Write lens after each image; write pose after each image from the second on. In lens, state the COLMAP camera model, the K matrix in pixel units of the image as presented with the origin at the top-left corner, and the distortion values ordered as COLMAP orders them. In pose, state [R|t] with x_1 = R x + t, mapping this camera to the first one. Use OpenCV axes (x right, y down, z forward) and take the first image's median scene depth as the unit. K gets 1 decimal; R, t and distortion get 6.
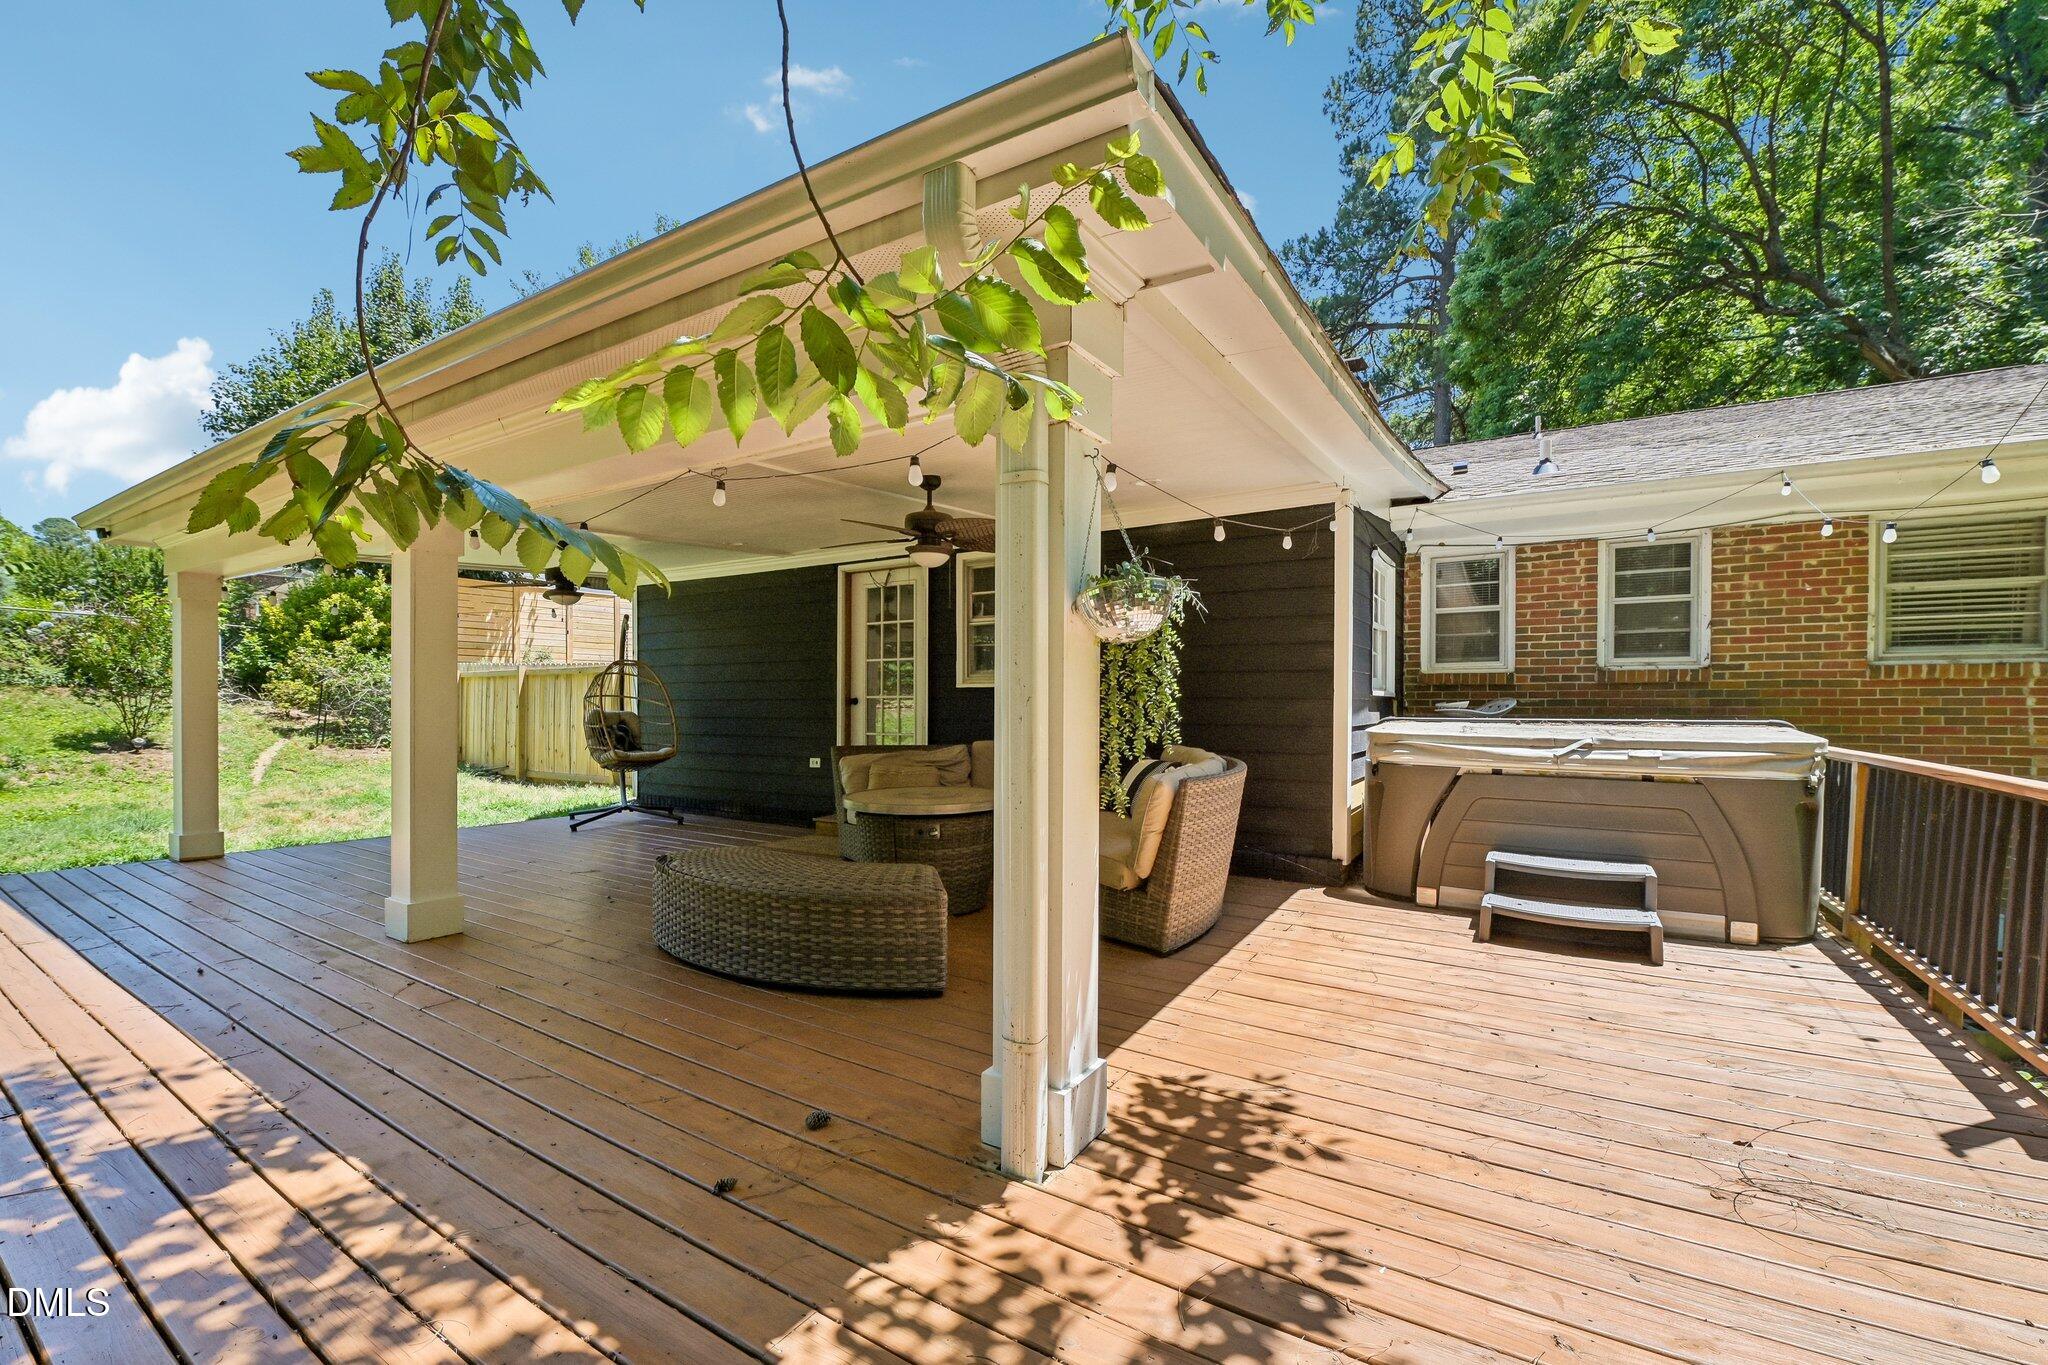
lens RADIAL K [[811.2, 0, 1017.8], [0, 811.2, 698.9], [0, 0, 1]] dist [-0.013640, -0.000172]
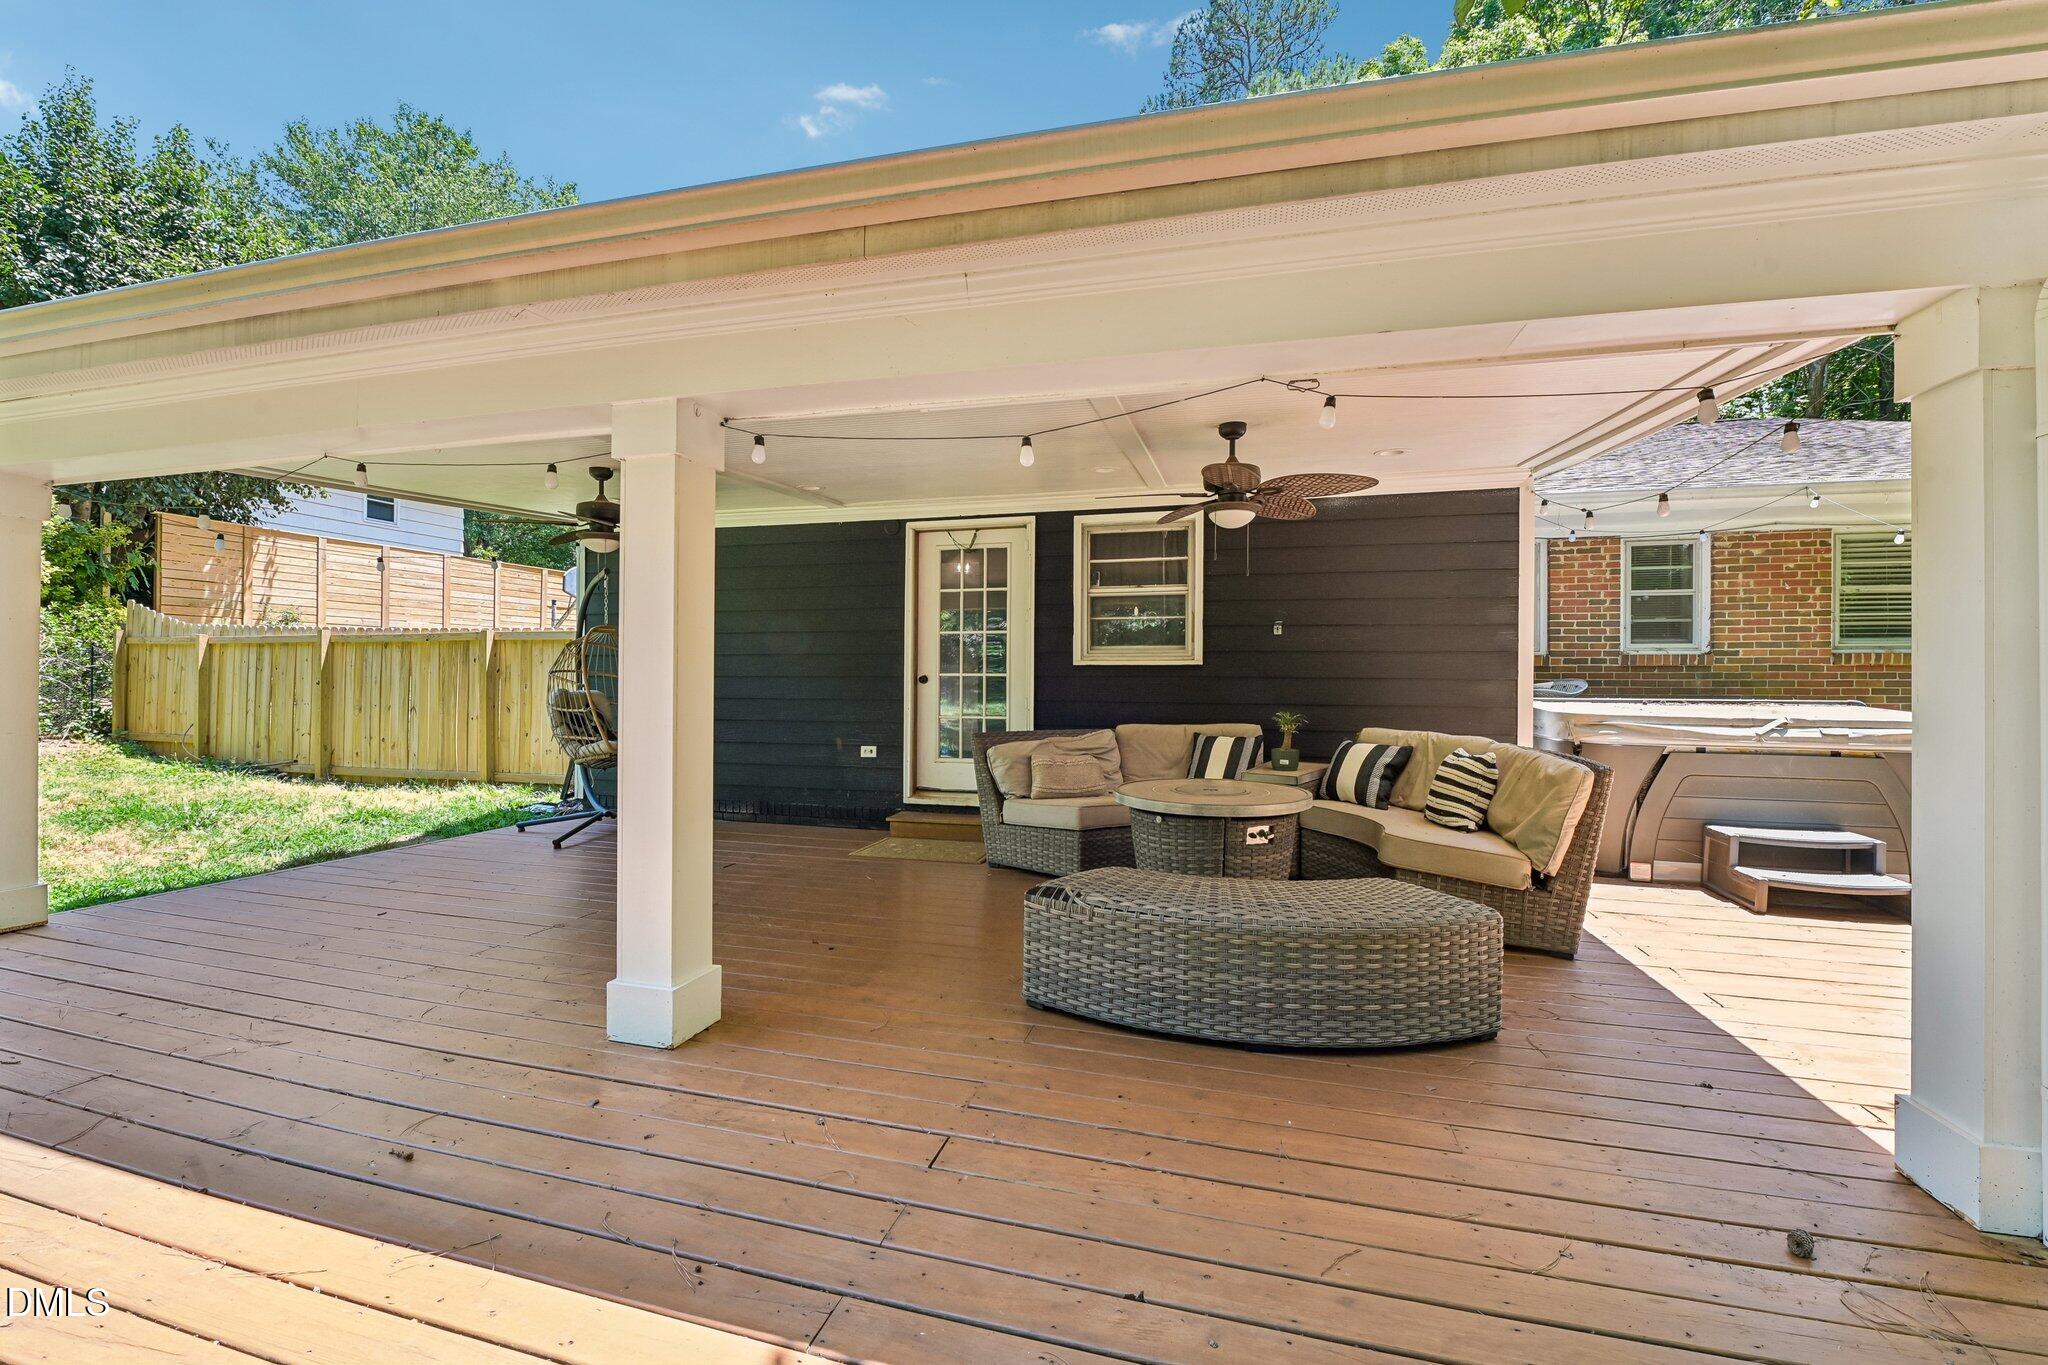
lens RADIAL K [[811.2, 0, 1027.0], [0, 811.2, 660.7], [0, 0, 1]] dist [-0.013640, -0.000172]
pose [[0.960144, 0.010044, 0.279325, -0.407270], [-0.005034, 0.999813, -0.018648, -0.002078], [-0.279460, 0.016499, 0.960016, 0.170873]]
